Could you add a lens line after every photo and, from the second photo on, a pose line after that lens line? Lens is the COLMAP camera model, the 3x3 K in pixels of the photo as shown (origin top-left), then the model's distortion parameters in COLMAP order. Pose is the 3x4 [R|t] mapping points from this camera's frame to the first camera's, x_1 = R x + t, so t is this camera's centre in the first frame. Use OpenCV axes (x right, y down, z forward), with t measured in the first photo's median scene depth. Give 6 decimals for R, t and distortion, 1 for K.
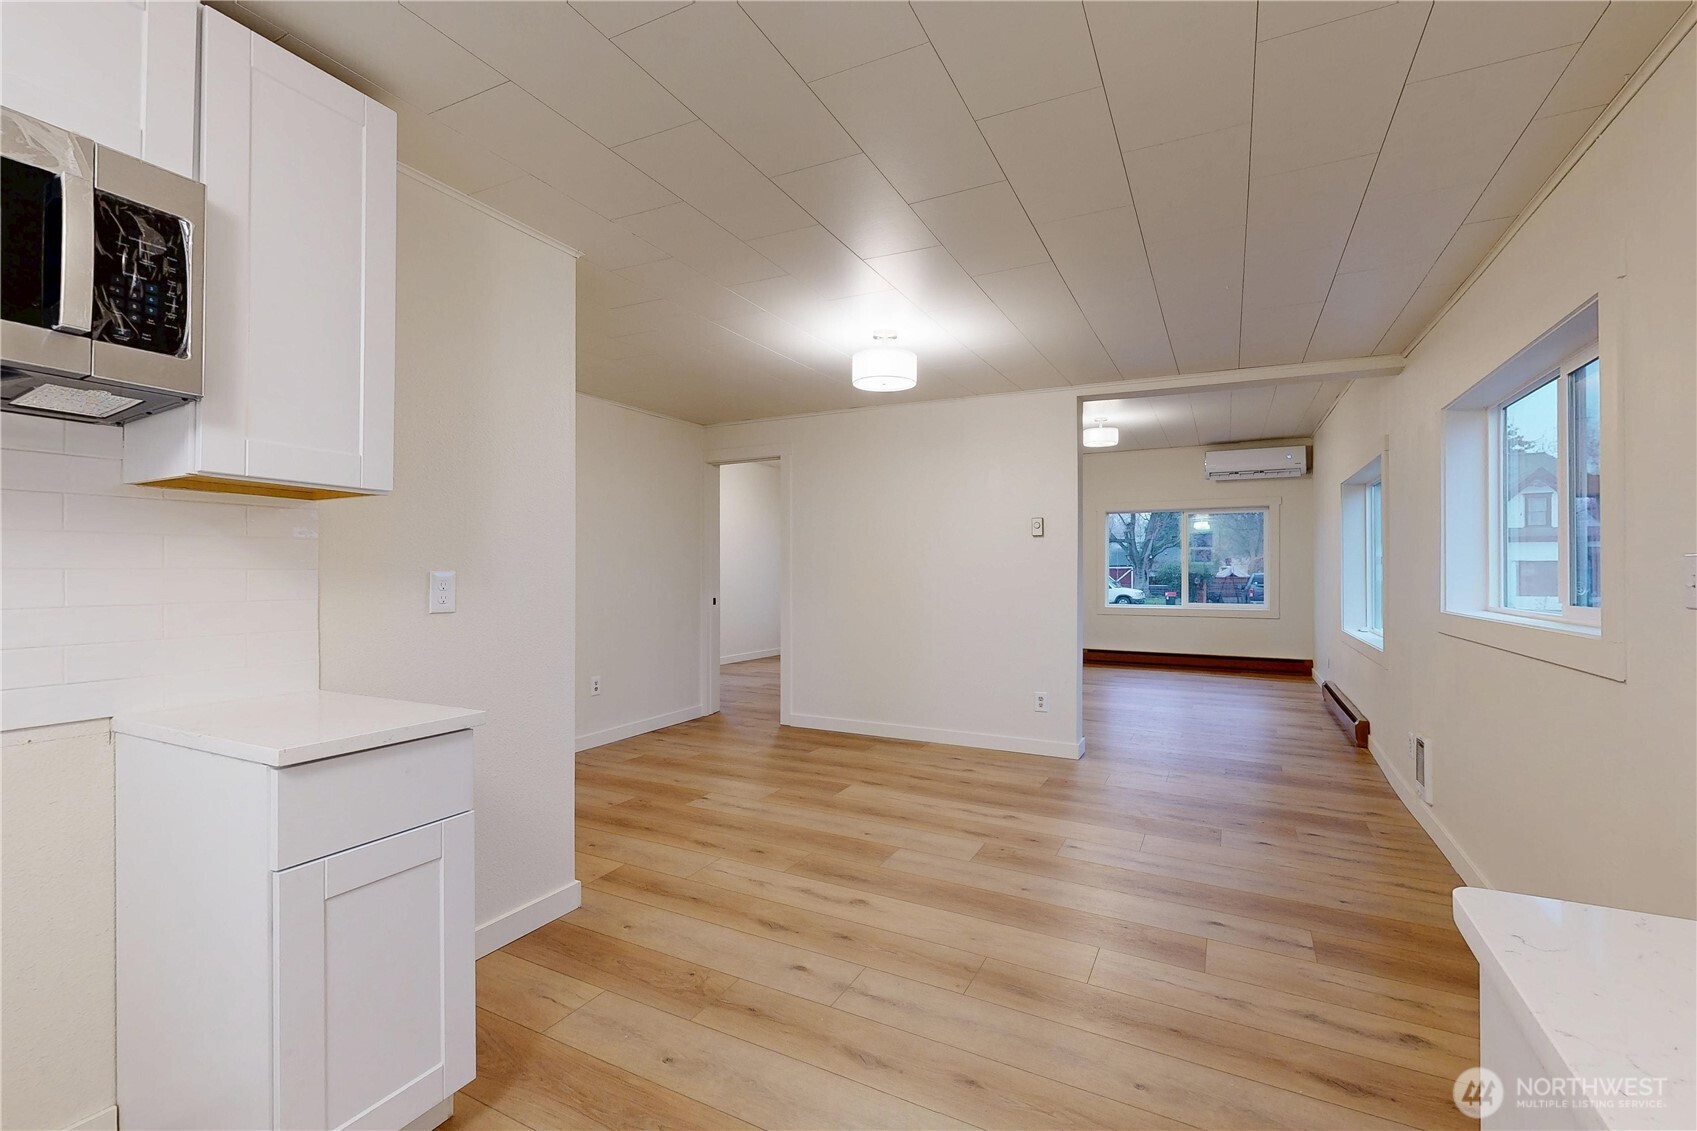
lens RADIAL K [[741.1, 0, 855.6], [0, 741.1, 566.8], [0, 0, 1]] dist [-0.000538, 0.000010]
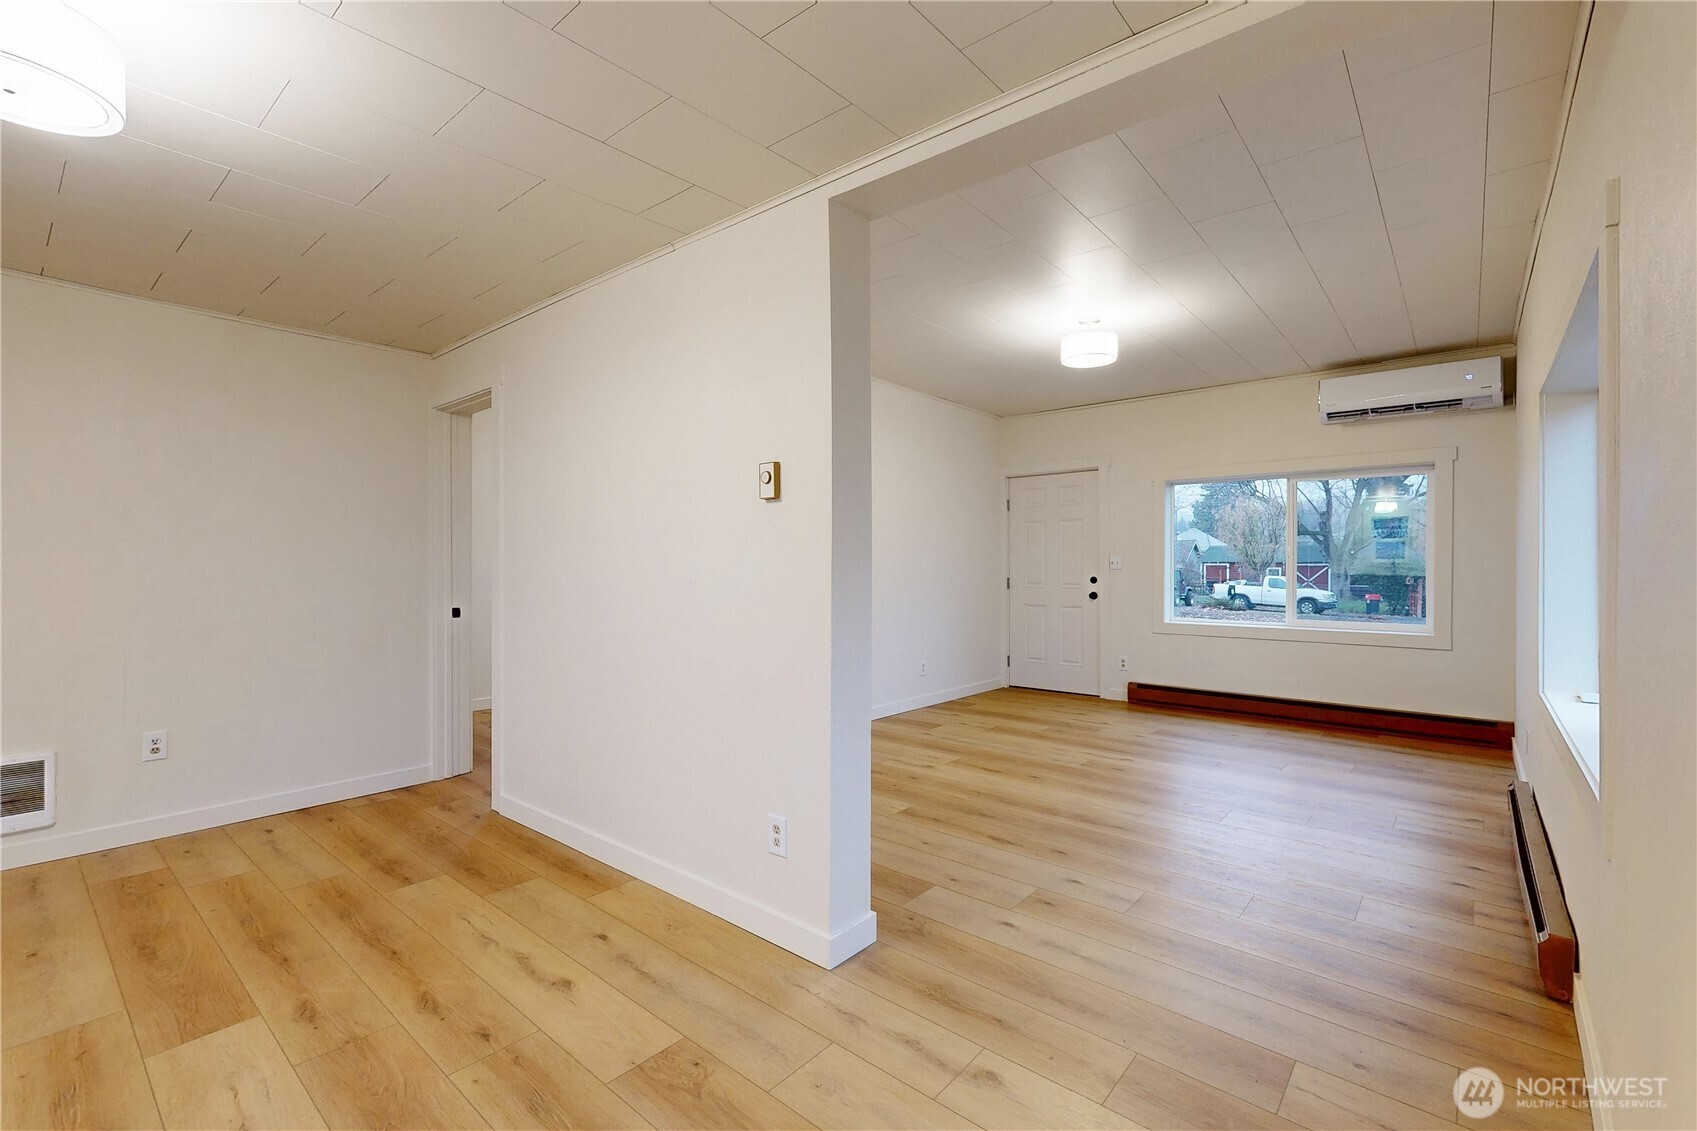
lens RADIAL K [[741.1, 0, 855.8], [0, 741.1, 570.0], [0, 0, 1]] dist [-0.000538, 0.000010]
pose [[0.974037, 0.003986, -0.226353, 0.482904], [-0.001839, 0.999951, 0.009694, -0.000384], [0.226380, -0.009026, 0.973997, 0.622620]]
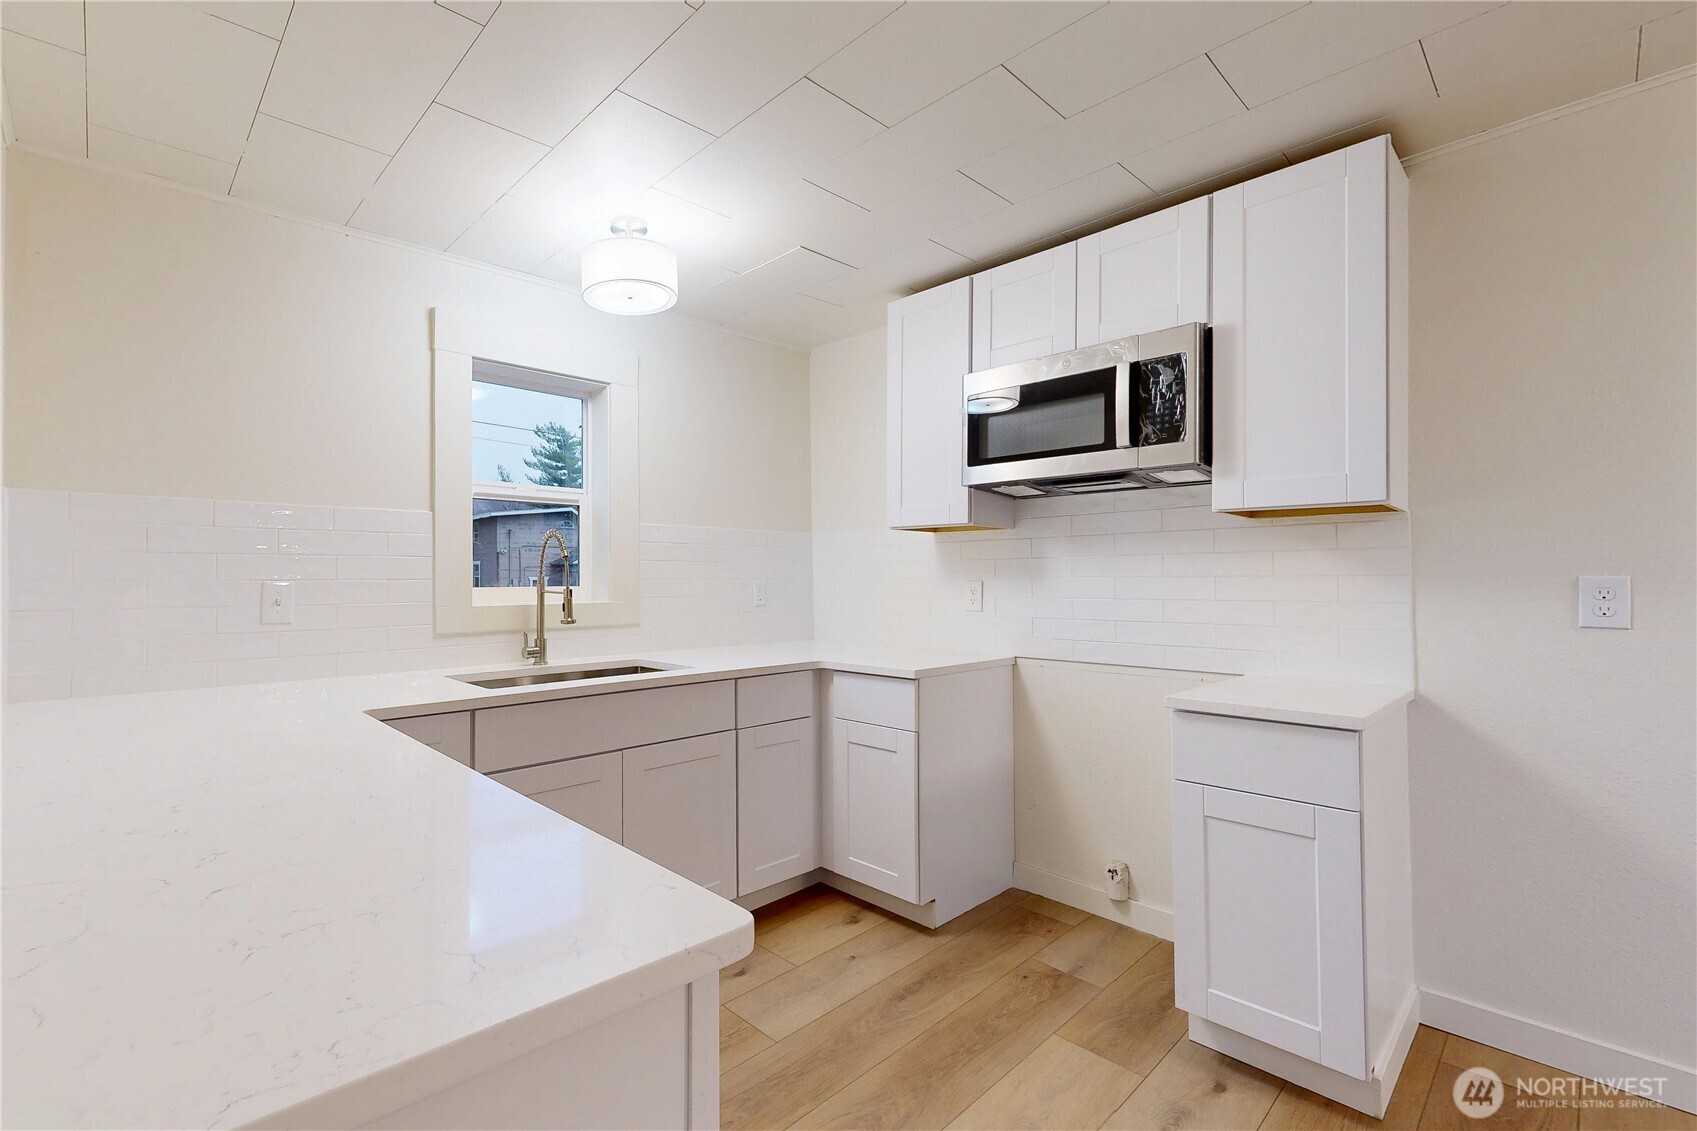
lens RADIAL K [[759.4, 0, 809.8], [0, 759.4, 568.4], [0, 0, 1]] dist [0.004315, 0.000443]
pose [[-0.381455, -0.010937, -0.924323, 0.287381], [0.011419, 0.999798, -0.016542, 0.001006], [0.924317, -0.016865, -0.381253, 0.291371]]
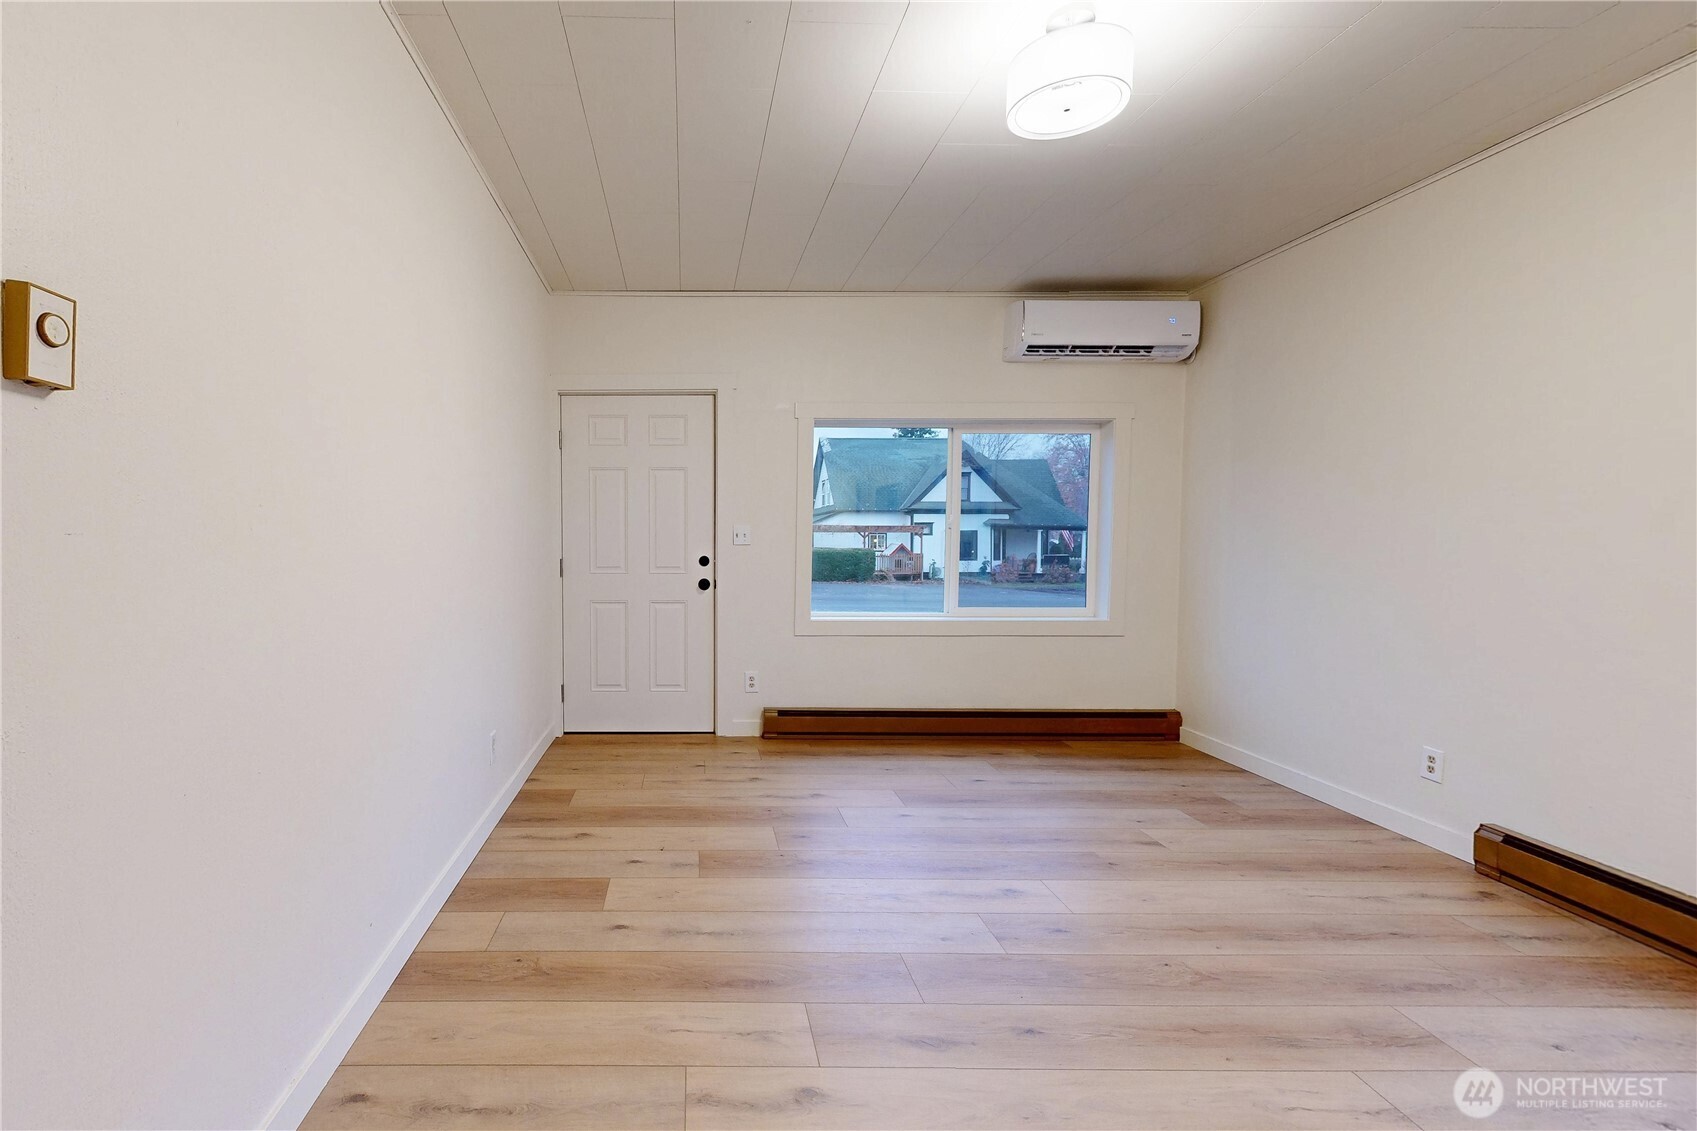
lens RADIAL K [[784.9, 0, 763.7], [0, 784.9, 559.3], [0, 0, 1]] dist [0.025046, 0.000651]
pose [[0.887938, -0.008516, 0.459883, 0.114669], [-0.003939, 0.999651, 0.026118, 0.004871], [-0.459945, -0.025003, 0.887595, 1.384736]]
